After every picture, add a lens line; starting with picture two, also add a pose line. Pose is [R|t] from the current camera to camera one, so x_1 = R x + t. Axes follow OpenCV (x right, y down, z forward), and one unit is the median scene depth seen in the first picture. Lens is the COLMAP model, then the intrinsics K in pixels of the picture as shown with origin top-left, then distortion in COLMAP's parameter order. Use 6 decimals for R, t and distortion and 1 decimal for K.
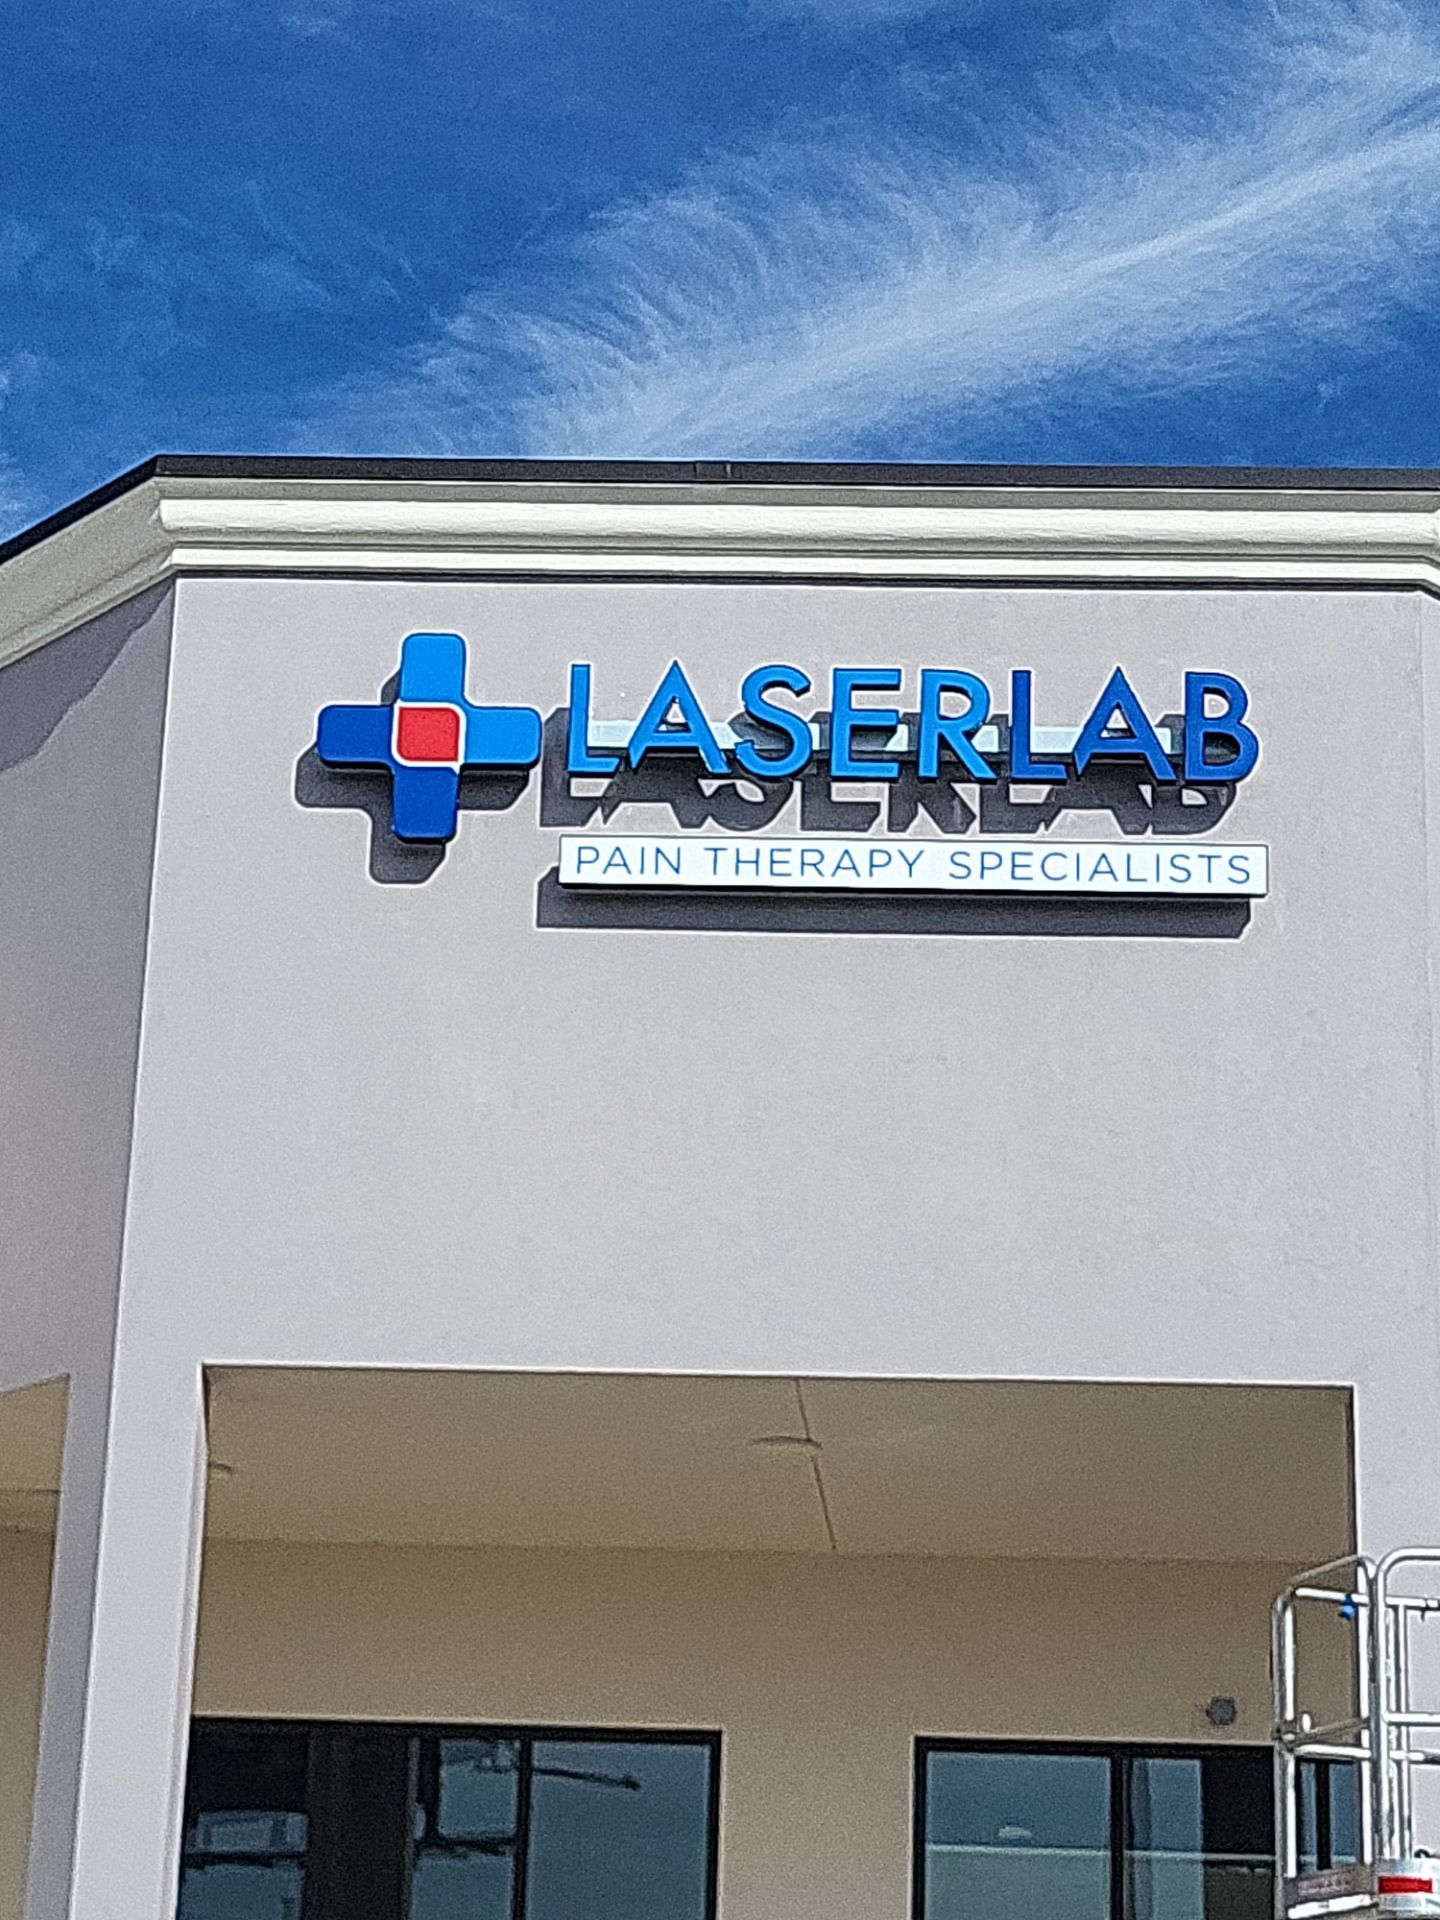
lens RADIAL K [[3931.3, 0, 715.1], [0, 3931.3, 1031.9], [0, 0, 1]] dist [0.057614, -0.292314]
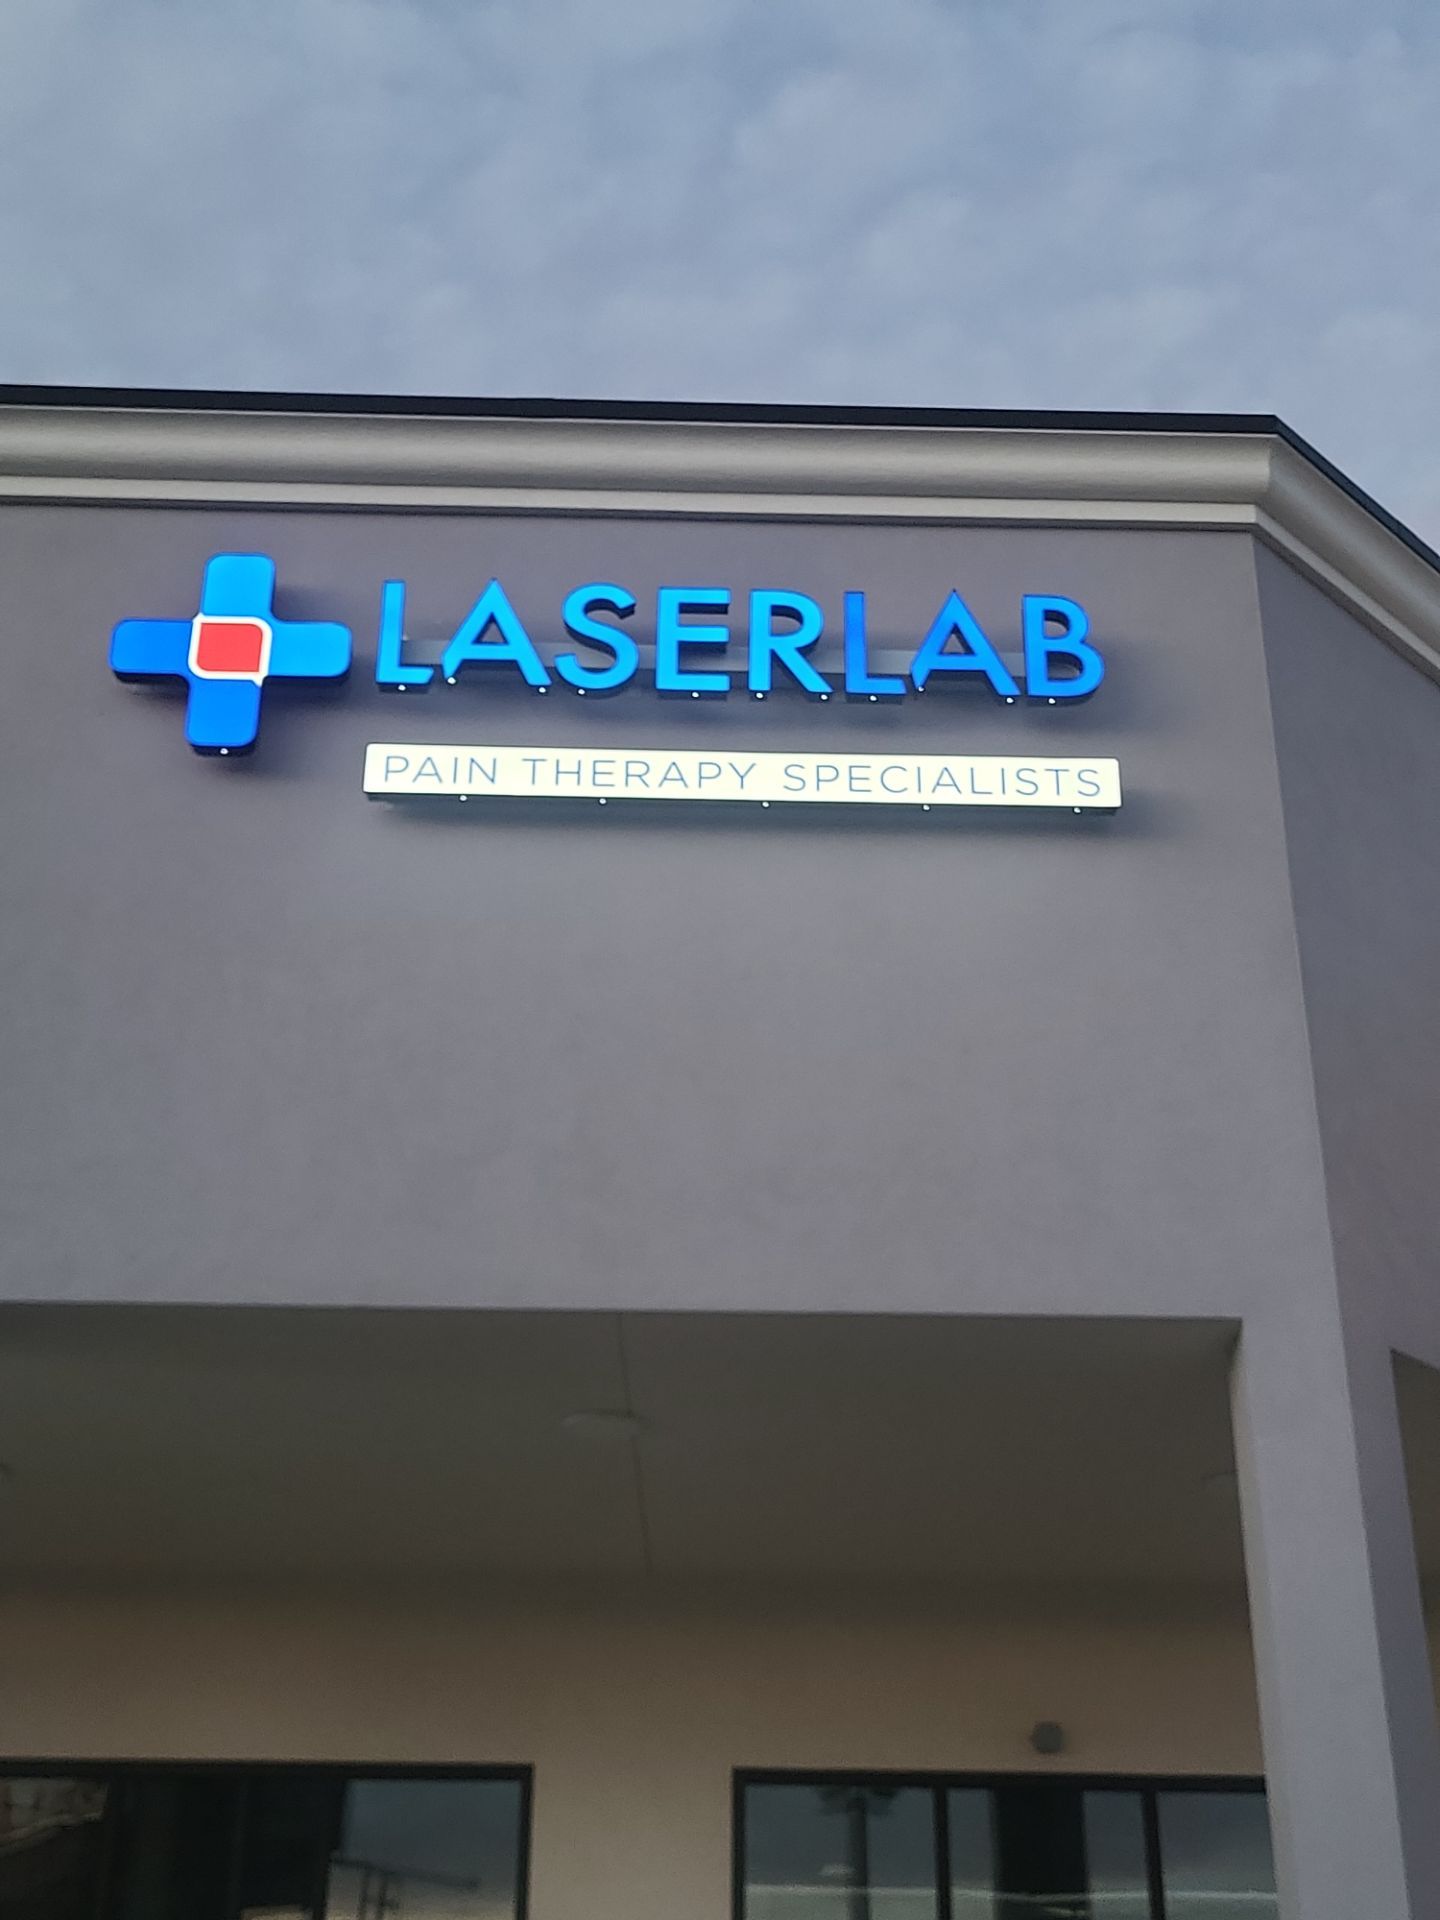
lens RADIAL K [[2446.2, 0, 725.7], [0, 2446.2, 879.0], [0, 0, 1]] dist [0.051972, 0.002752]
pose [[0.997548, 0.011419, 0.069041, 0.005744], [0.001526, 0.982813, -0.184595, 0.089265], [-0.069963, 0.184248, 0.980387, 0.430880]]
